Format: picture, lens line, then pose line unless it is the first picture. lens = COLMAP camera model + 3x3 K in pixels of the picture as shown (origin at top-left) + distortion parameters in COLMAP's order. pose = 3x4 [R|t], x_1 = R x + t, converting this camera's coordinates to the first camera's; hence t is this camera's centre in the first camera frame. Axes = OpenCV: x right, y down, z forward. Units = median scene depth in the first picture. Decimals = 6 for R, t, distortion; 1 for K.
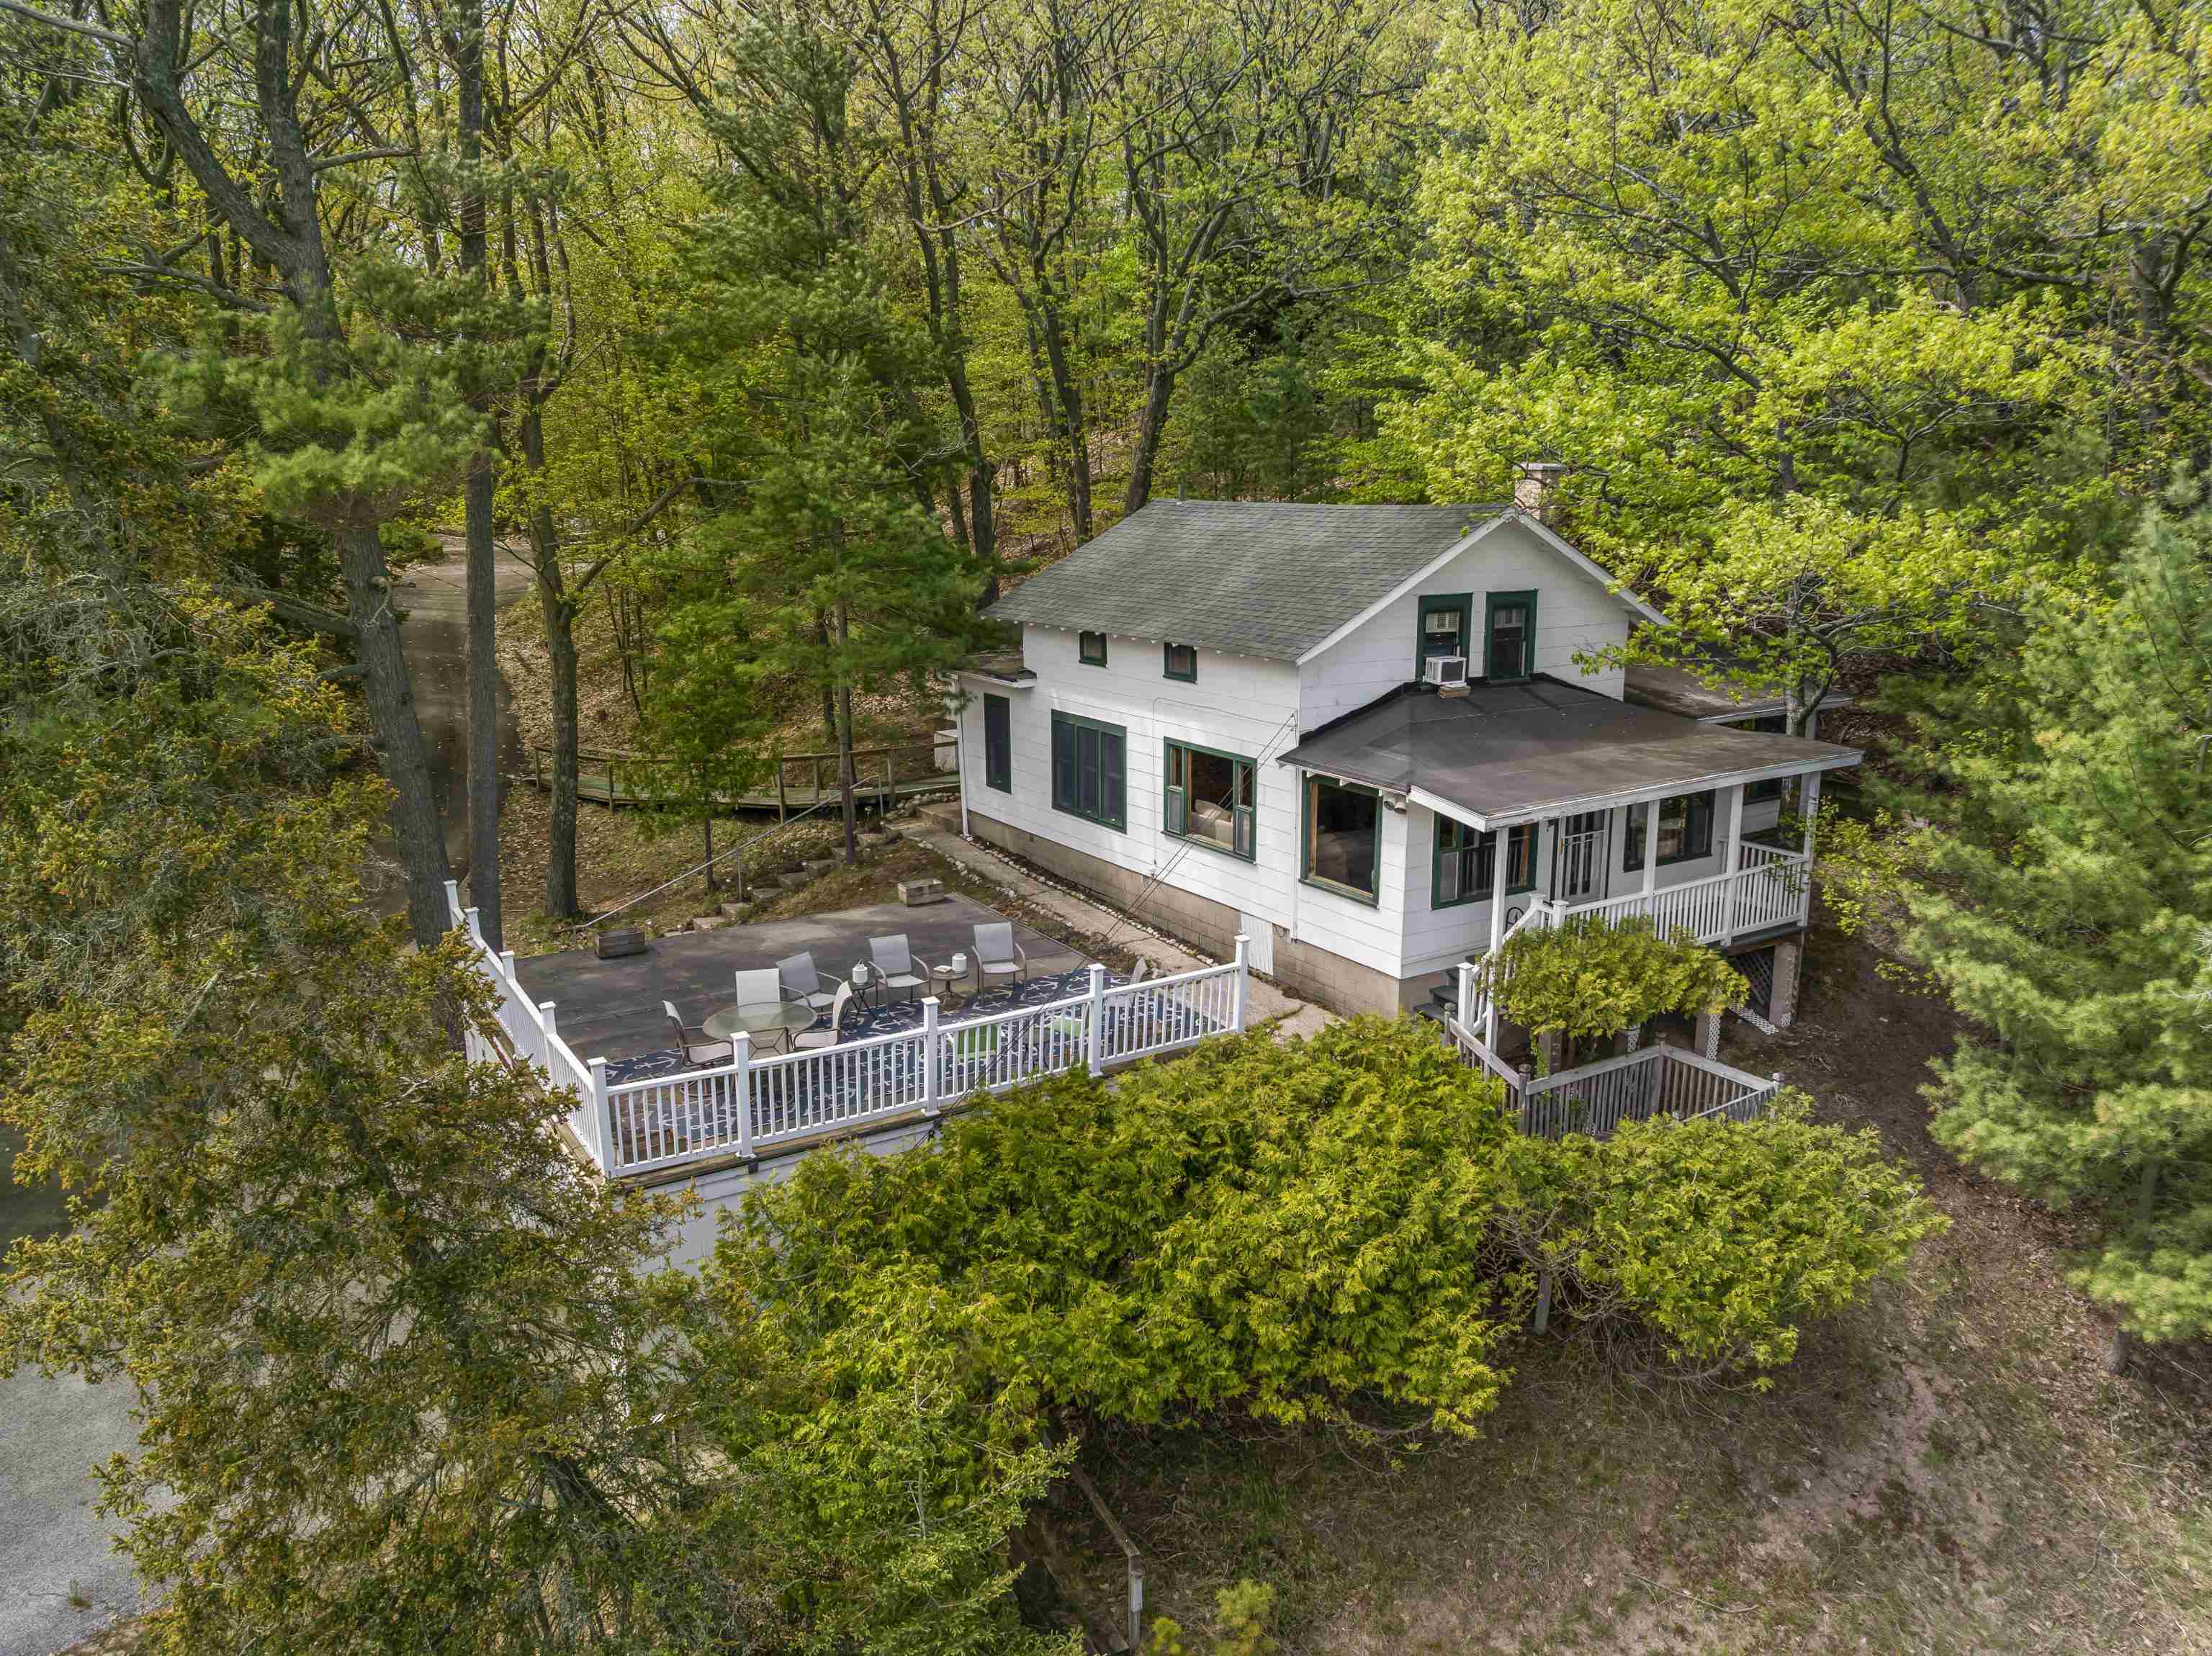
lens RADIAL K [[1534.3, 0, 1117.4], [0, 1534.3, 825.3], [0, 0, 1]] dist [-0.028134, -0.000023]
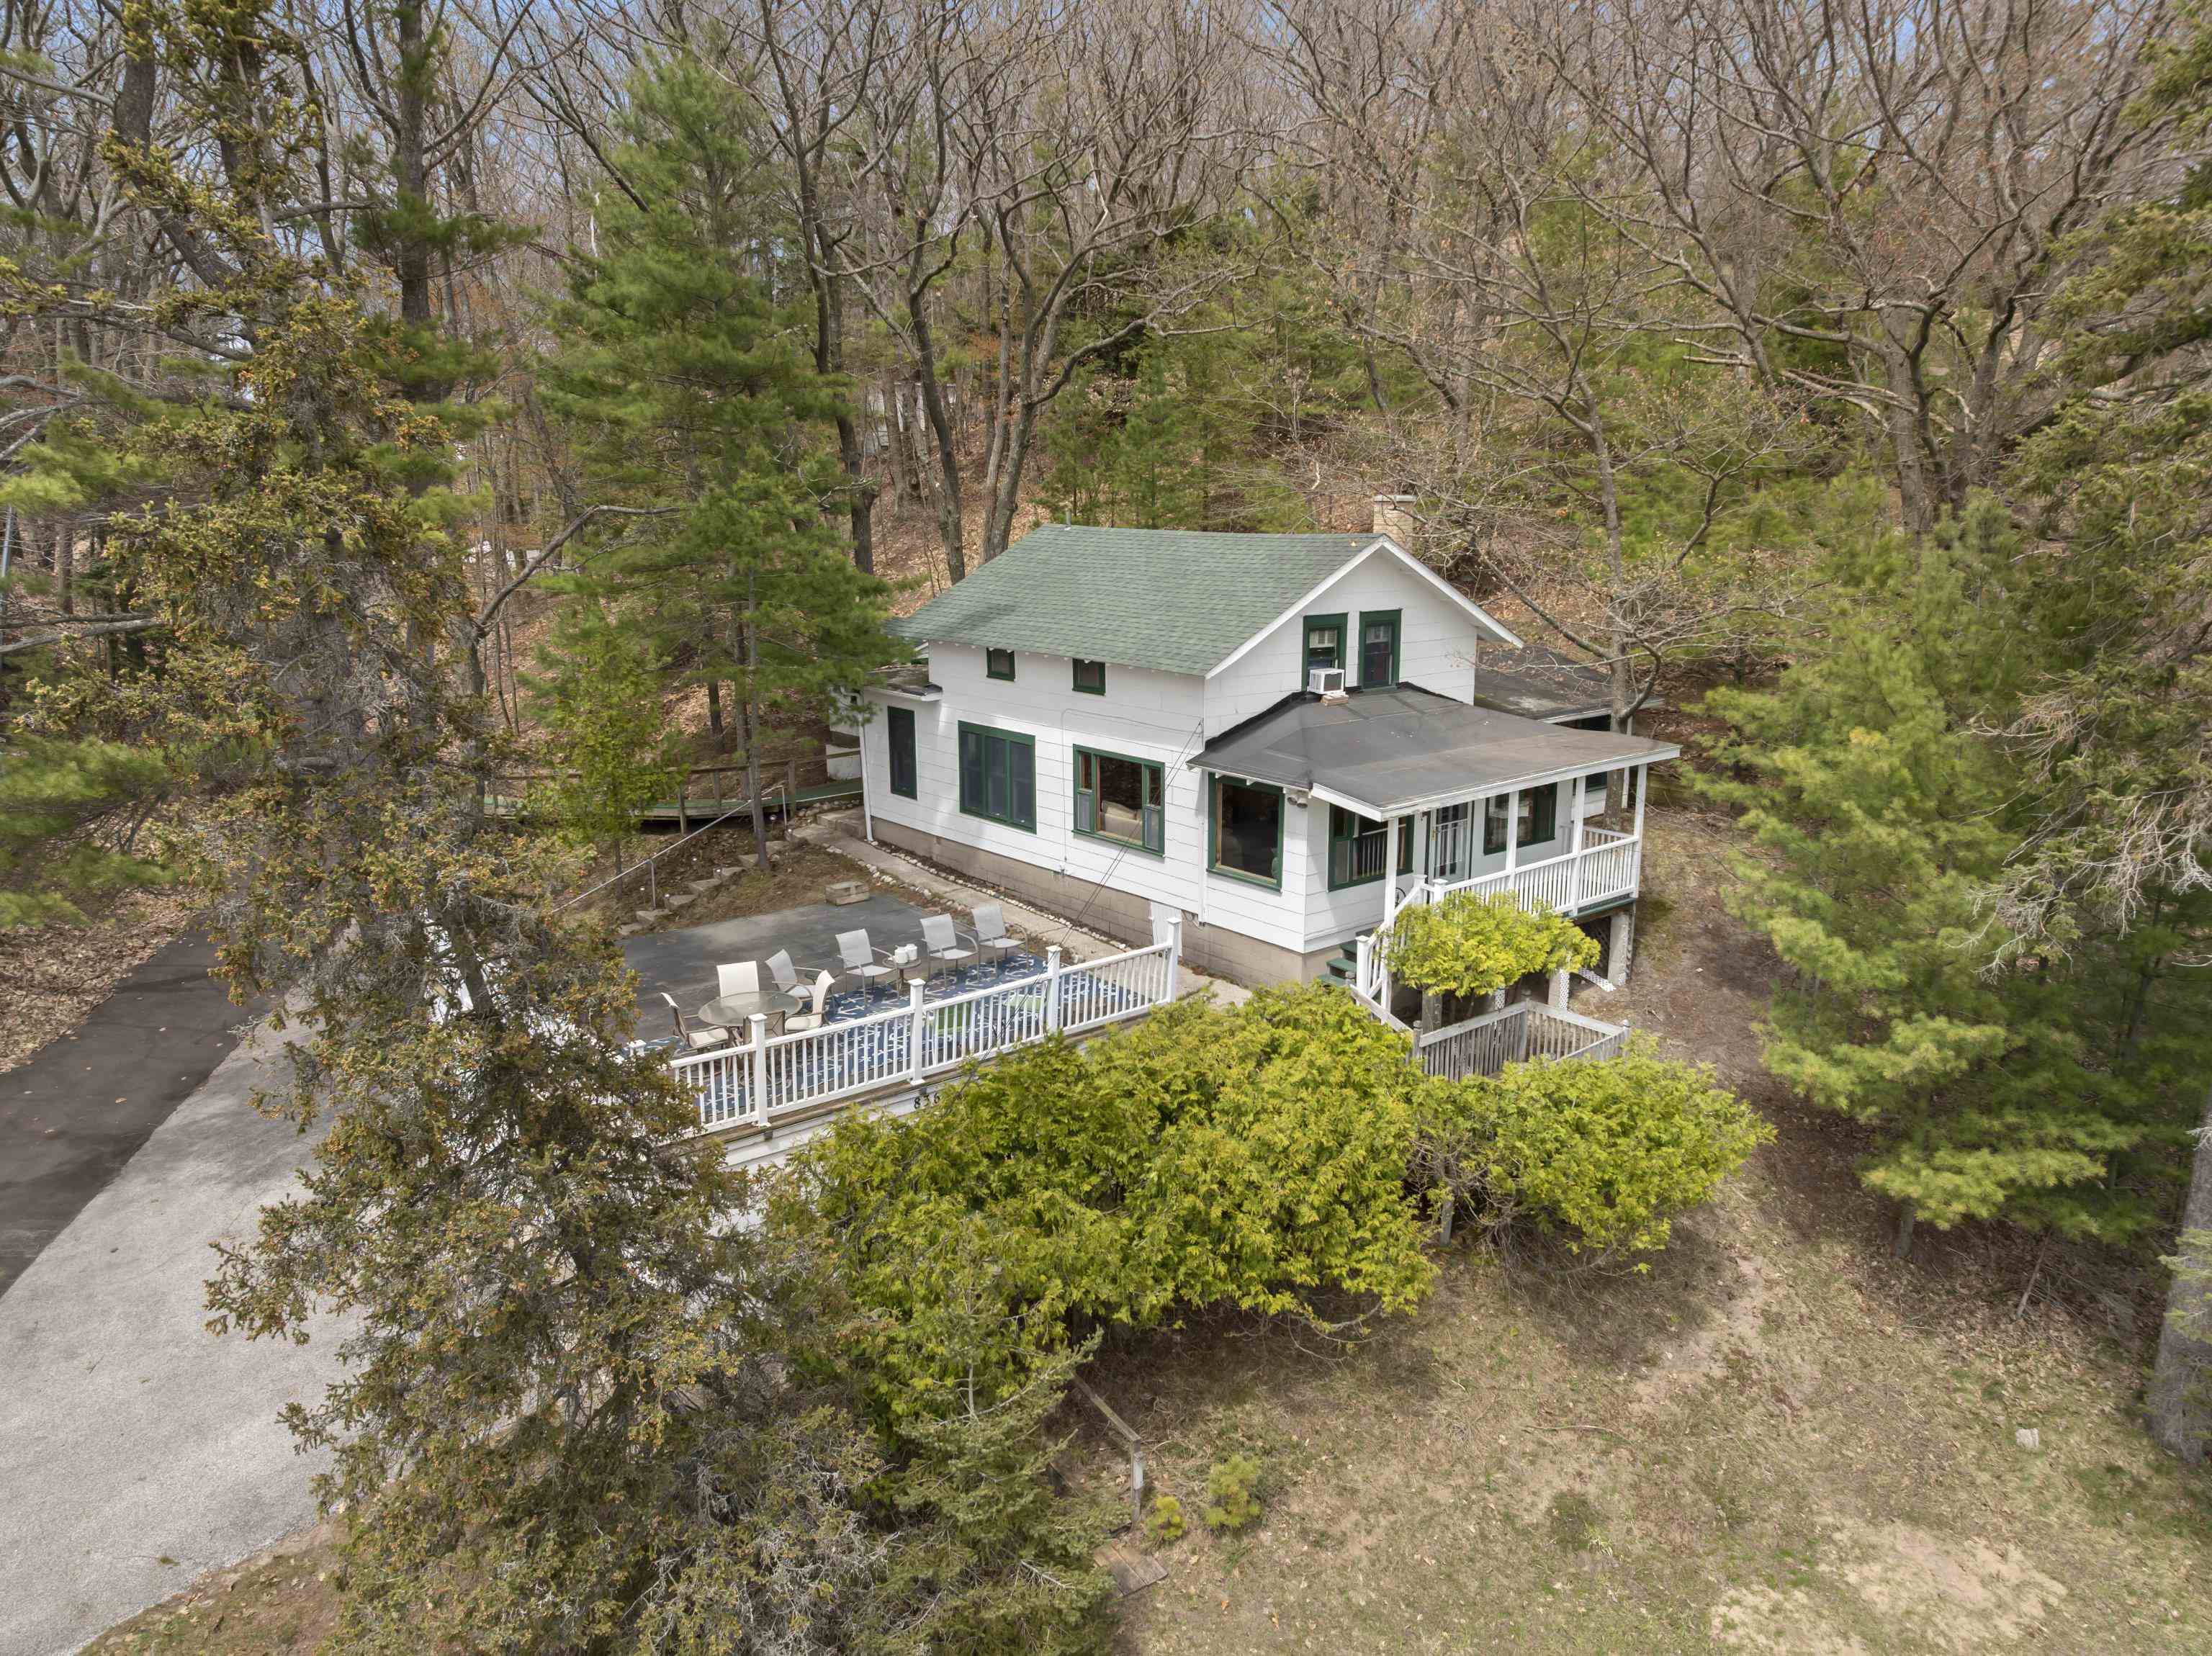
lens RADIAL K [[1534.3, 0, 1100.7], [0, 1534.3, 819.8], [0, 0, 1]] dist [-0.028134, -0.000023]
pose [[0.993022, -0.024297, 0.115396, -0.095447], [0.025018, 0.999675, -0.004800, 0.002614], [-0.115242, 0.007654, 0.993308, -0.119114]]
